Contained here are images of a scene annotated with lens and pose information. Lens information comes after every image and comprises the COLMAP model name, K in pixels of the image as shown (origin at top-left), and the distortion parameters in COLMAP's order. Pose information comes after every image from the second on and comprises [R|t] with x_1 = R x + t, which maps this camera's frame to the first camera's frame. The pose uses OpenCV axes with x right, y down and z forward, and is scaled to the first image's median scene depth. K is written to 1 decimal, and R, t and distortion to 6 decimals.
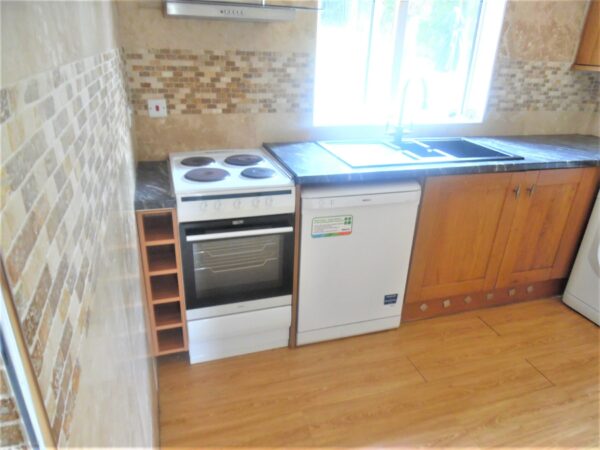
lens RADIAL K [[420.6, 0, 299.4], [0, 420.6, 224.9], [0, 0, 1]] dist [-0.010589, -0.003929]
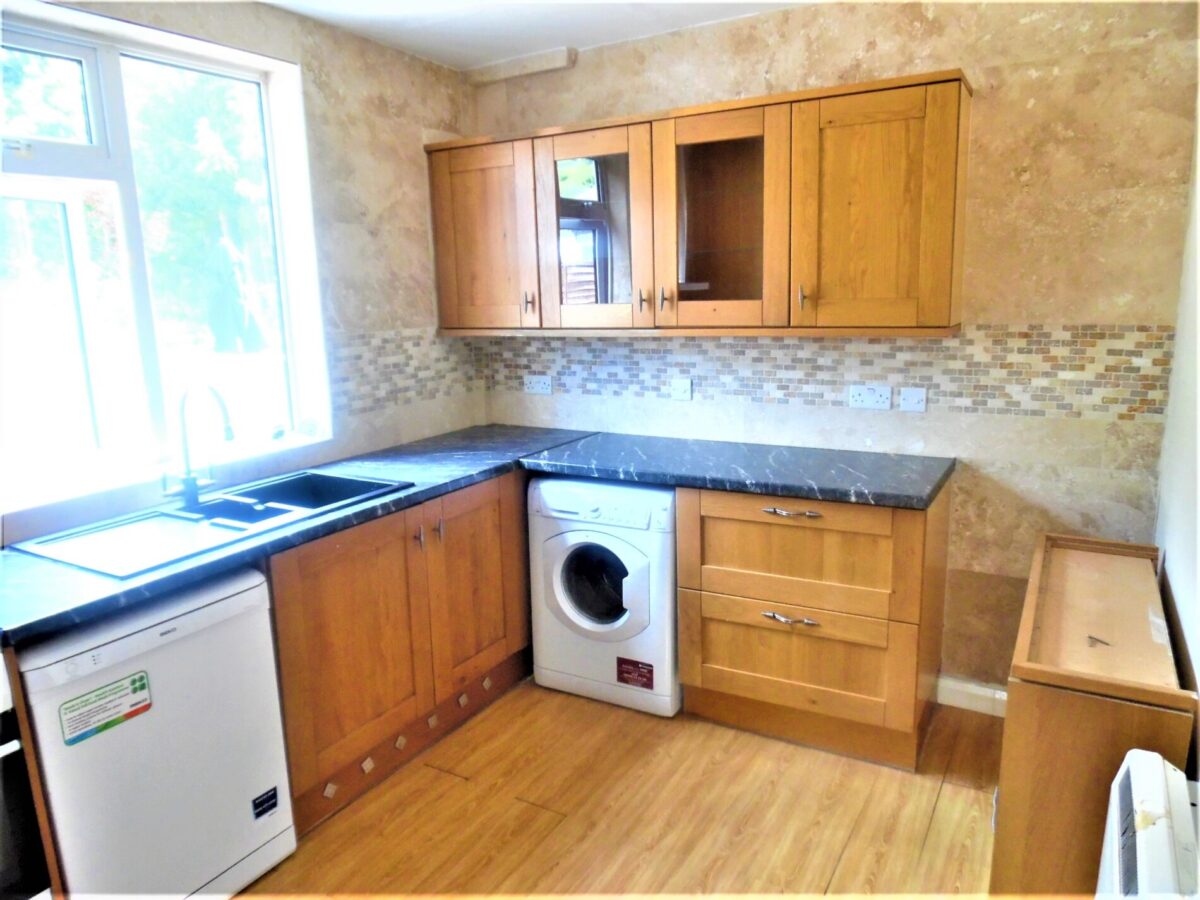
lens RADIAL K [[841.3, 0, 598.7], [0, 841.3, 449.8], [0, 0, 1]] dist [-0.010589, -0.003929]
pose [[0.738004, -0.188309, 0.647989, -0.058243], [0.316484, 0.944699, -0.085914, -0.011627], [-0.595976, 0.268483, 0.756789, -0.115564]]
